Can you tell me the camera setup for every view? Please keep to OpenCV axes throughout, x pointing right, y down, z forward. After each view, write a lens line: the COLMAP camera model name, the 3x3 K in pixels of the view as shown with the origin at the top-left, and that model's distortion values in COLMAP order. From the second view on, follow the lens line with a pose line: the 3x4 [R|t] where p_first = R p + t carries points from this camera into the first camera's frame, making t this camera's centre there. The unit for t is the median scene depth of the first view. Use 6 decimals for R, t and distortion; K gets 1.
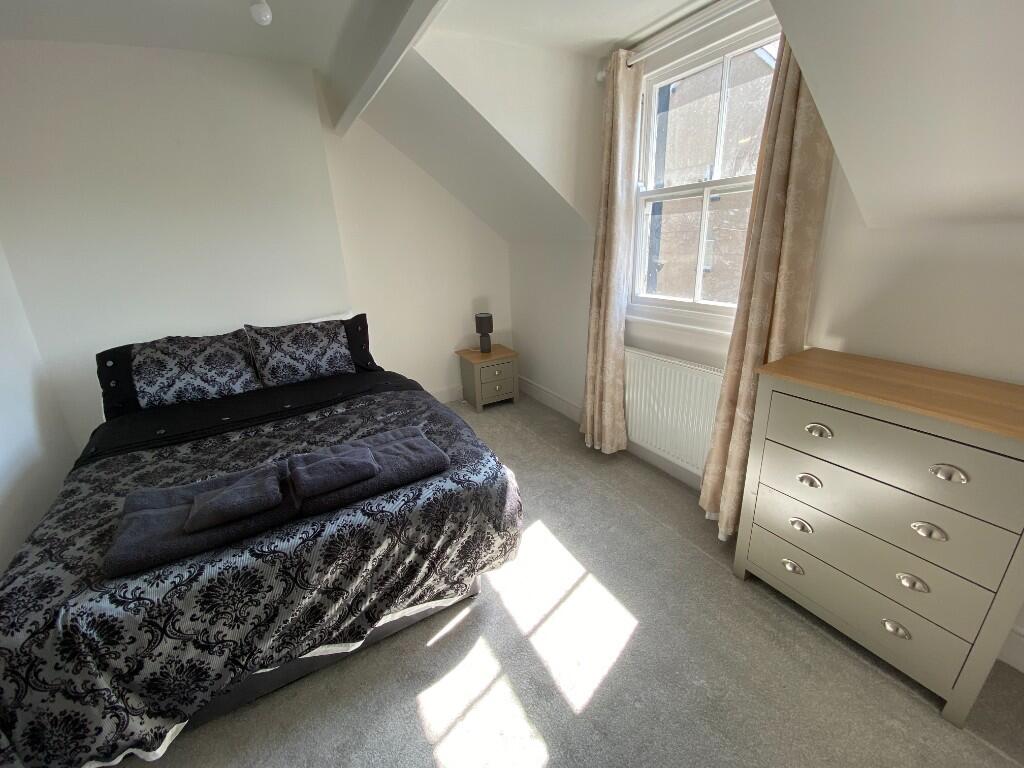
lens RADIAL K [[415.4, 0, 515.6], [0, 415.4, 380.6], [0, 0, 1]] dist [0.000762, -0.019269]
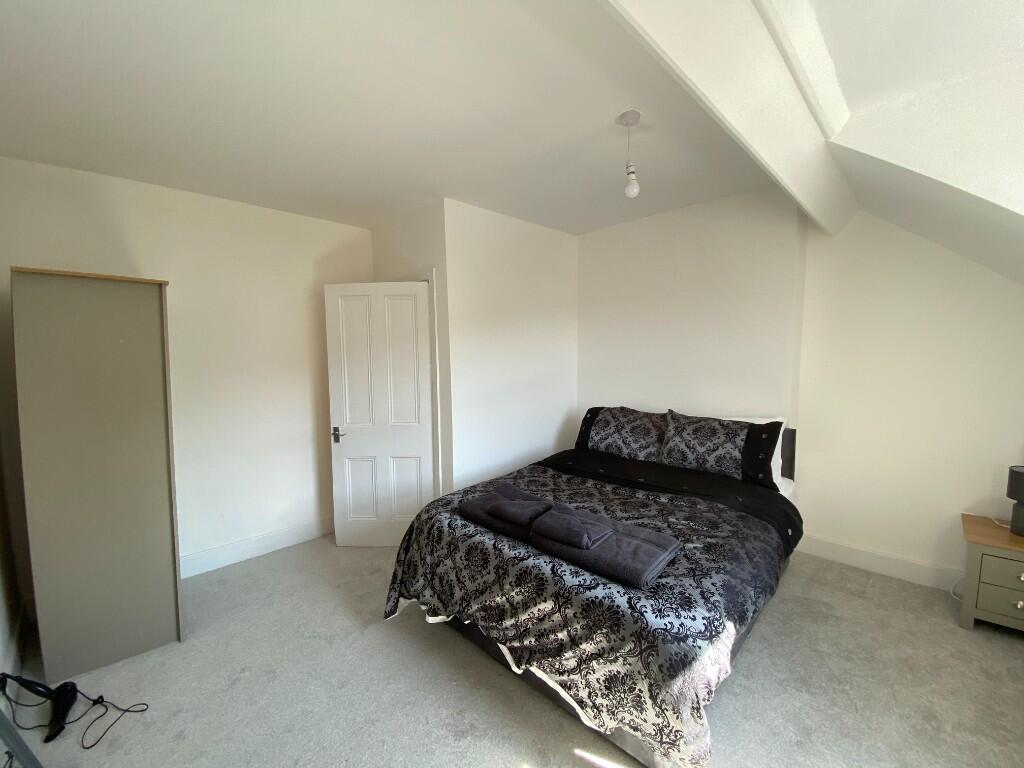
lens RADIAL K [[415.4, 0, 515.6], [0, 415.4, 380.6], [0, 0, 1]] dist [0.000762, -0.019269]
pose [[0.253004, 0.105698, -0.961674, 0.569670], [-0.314389, 0.949048, 0.021599, -0.147795], [0.914958, 0.296875, 0.273344, 0.360133]]
